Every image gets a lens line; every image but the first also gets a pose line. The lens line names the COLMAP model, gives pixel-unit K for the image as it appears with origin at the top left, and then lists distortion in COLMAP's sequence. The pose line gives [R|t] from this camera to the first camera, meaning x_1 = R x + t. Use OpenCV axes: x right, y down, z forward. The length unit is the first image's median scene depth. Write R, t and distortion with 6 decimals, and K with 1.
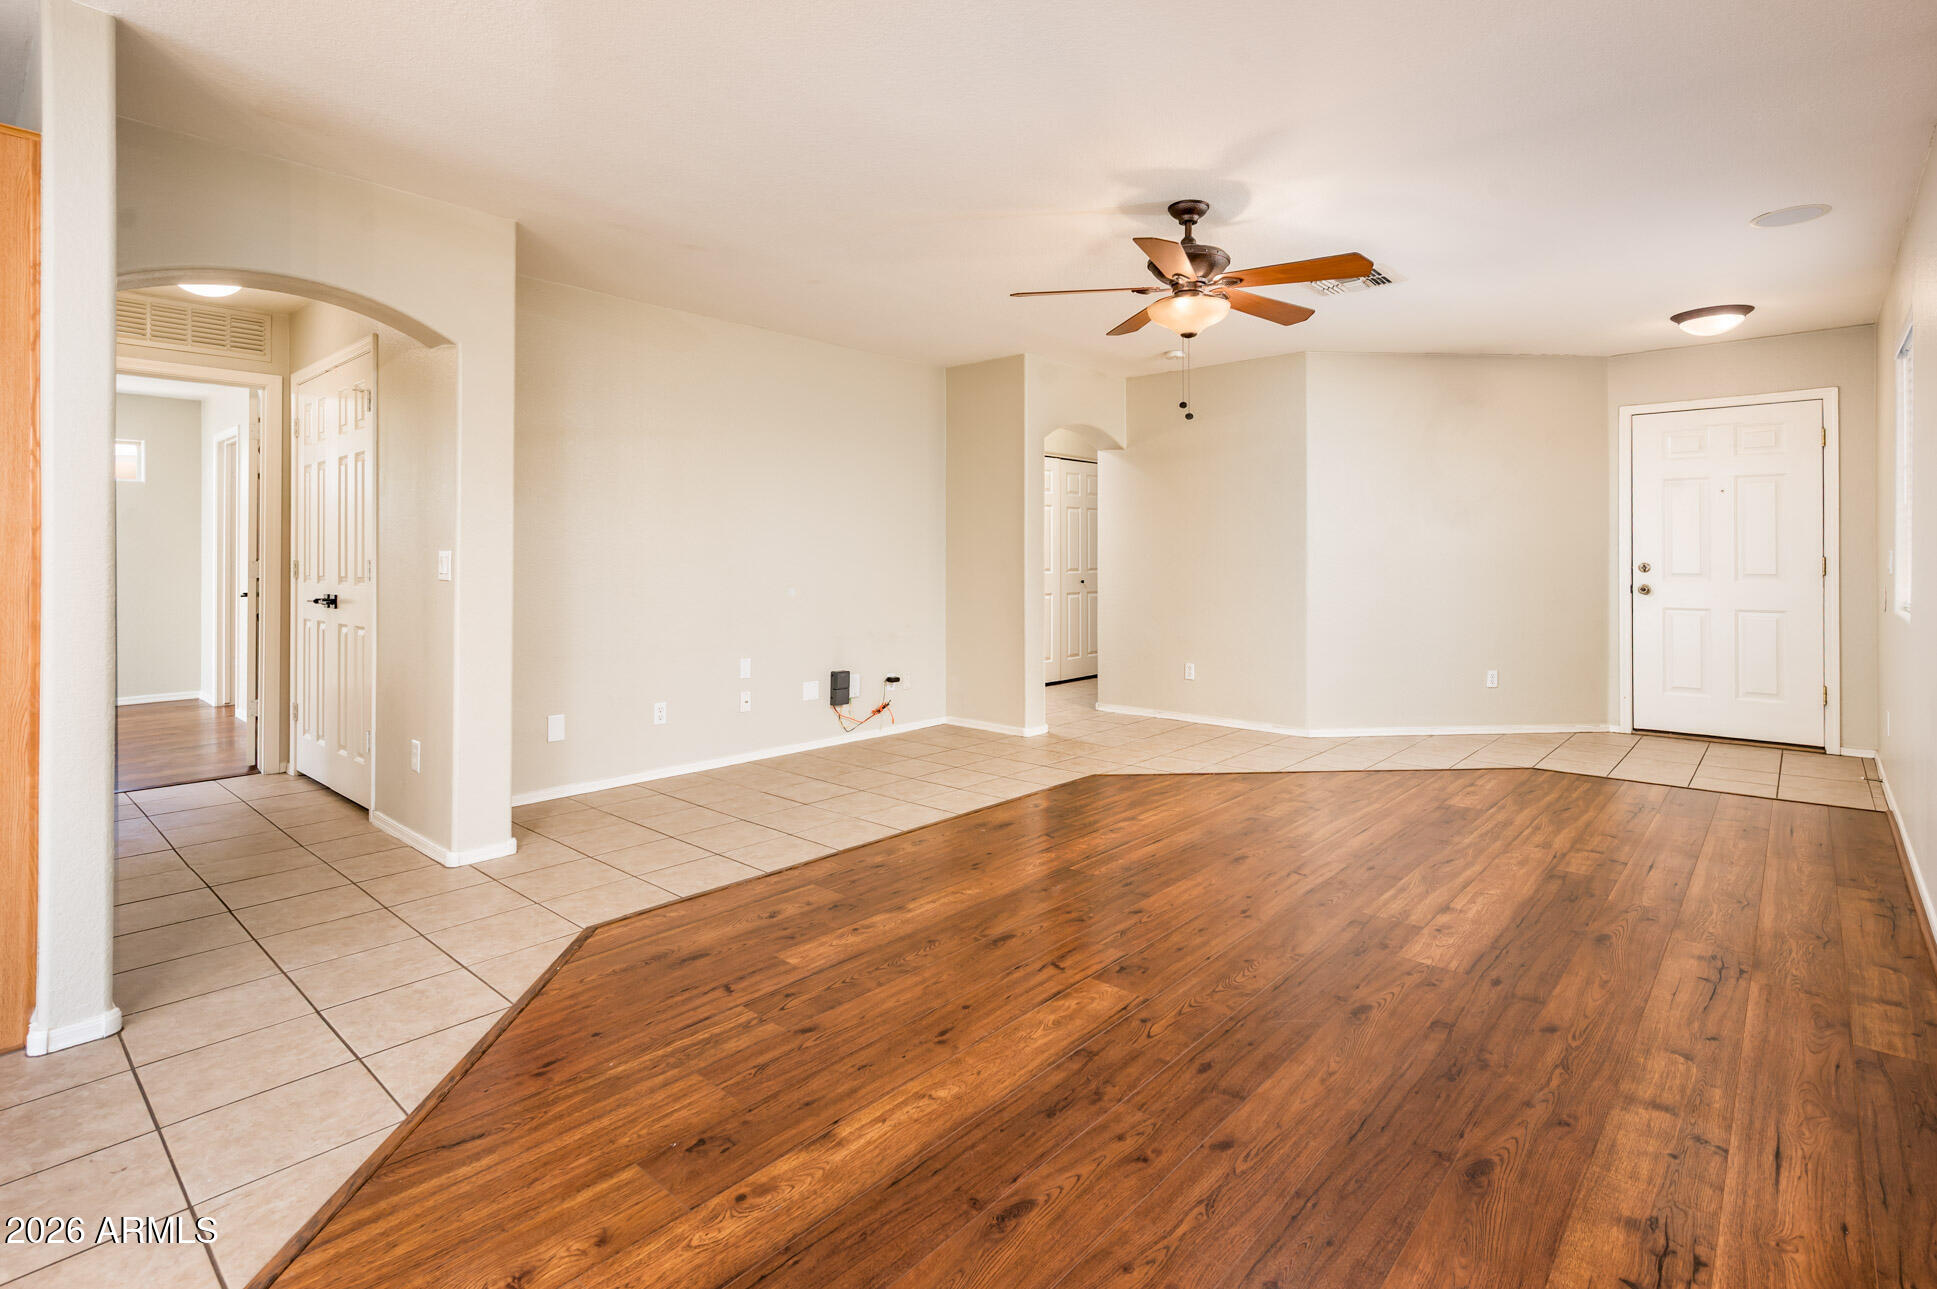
lens RADIAL K [[928.0, 0, 988.3], [0, 928.0, 644.0], [0, 0, 1]] dist [0.004936, -0.000225]
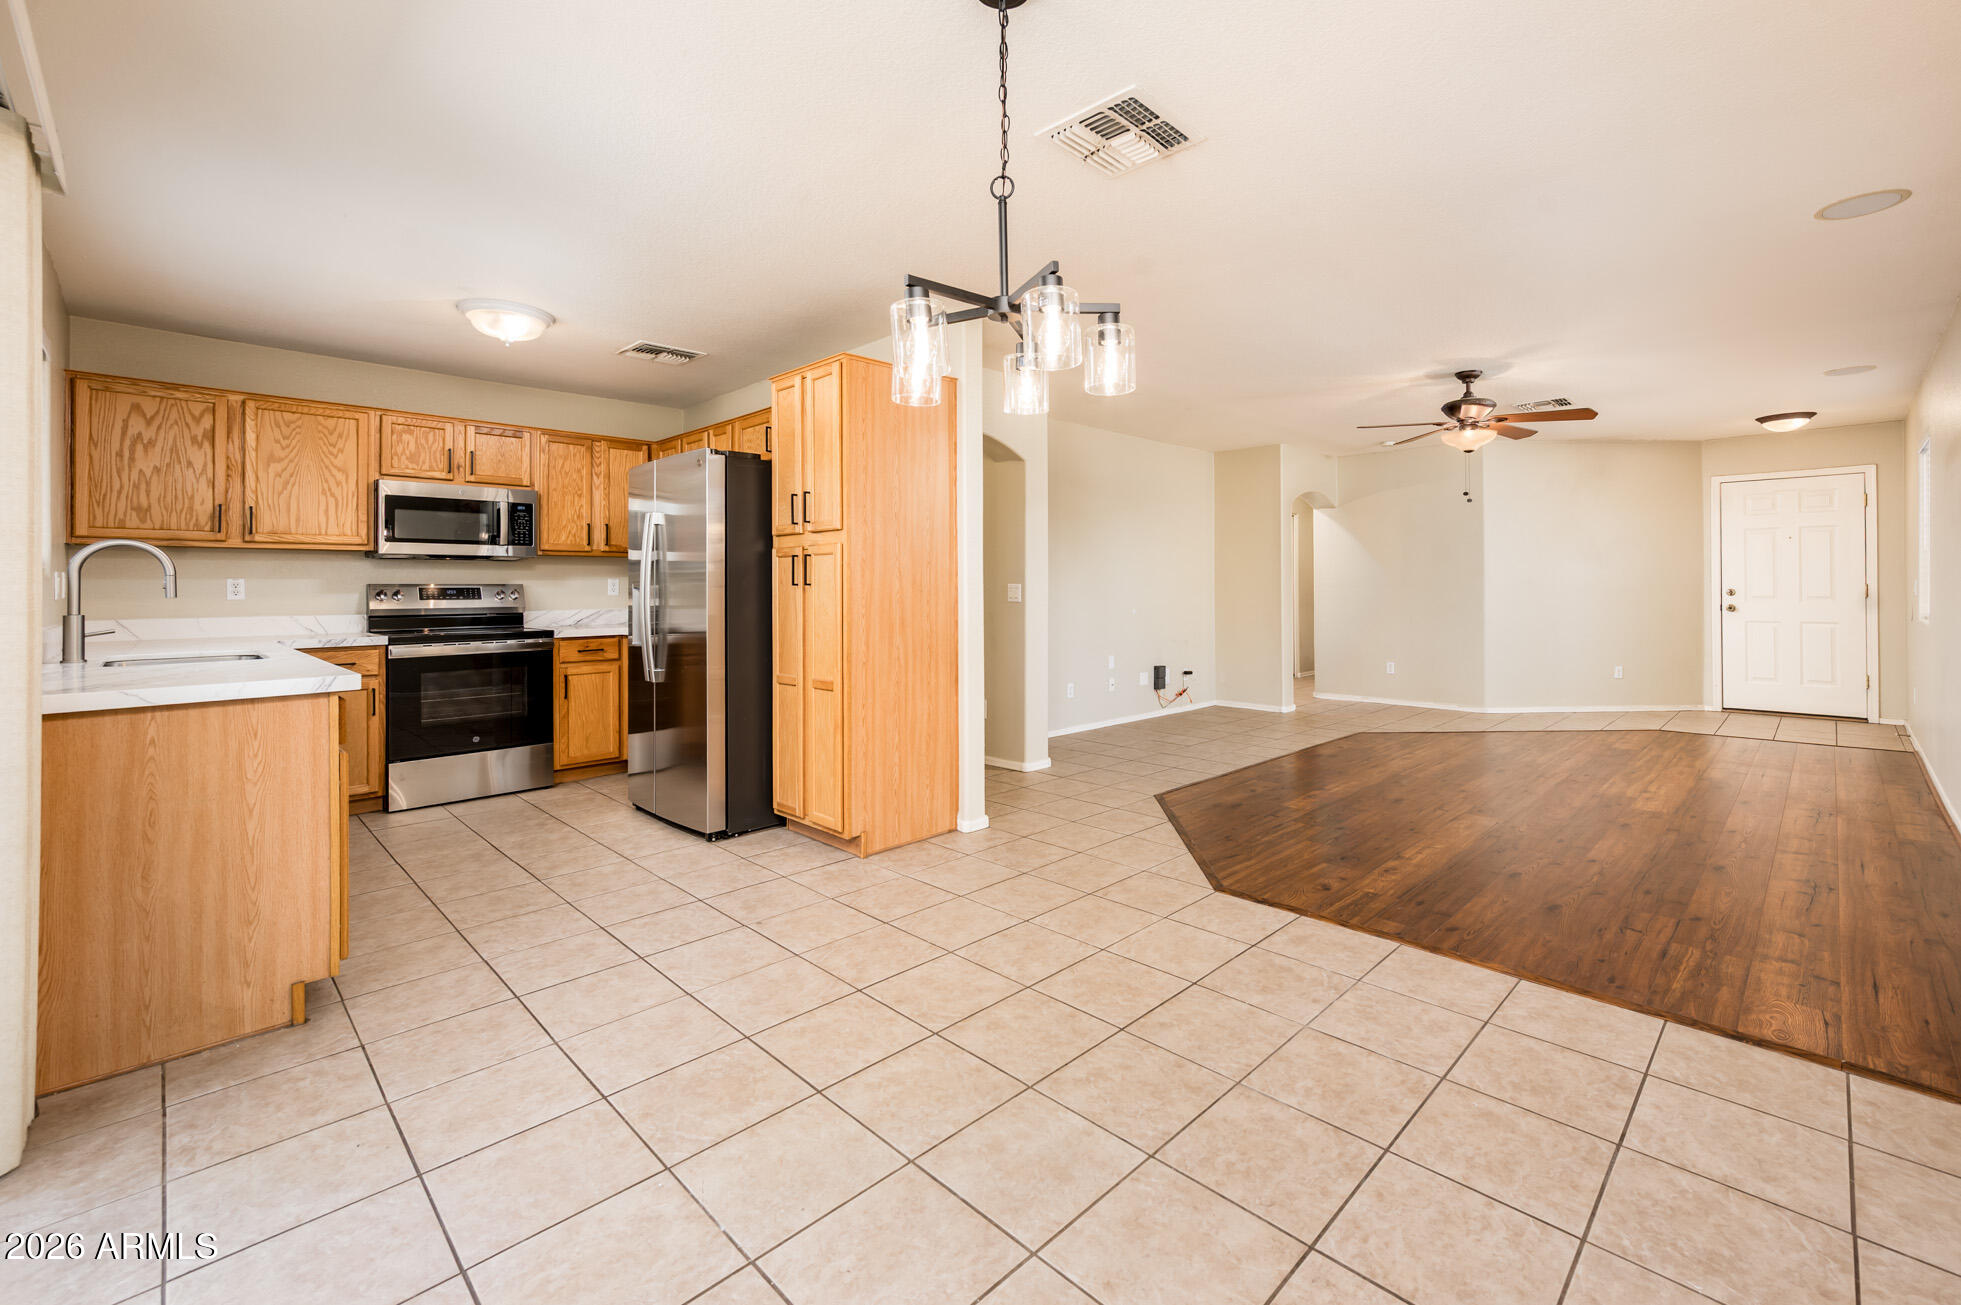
lens RADIAL K [[840.3, 0, 1024.5], [0, 840.3, 661.6], [0, 0, 1]] dist [0.001731, 0.000567]
pose [[0.999054, -0.000590, -0.043475, -0.424568], [0.000375, 0.999988, -0.004961, 0.039432], [0.043477, 0.004940, 0.999042, -0.435913]]
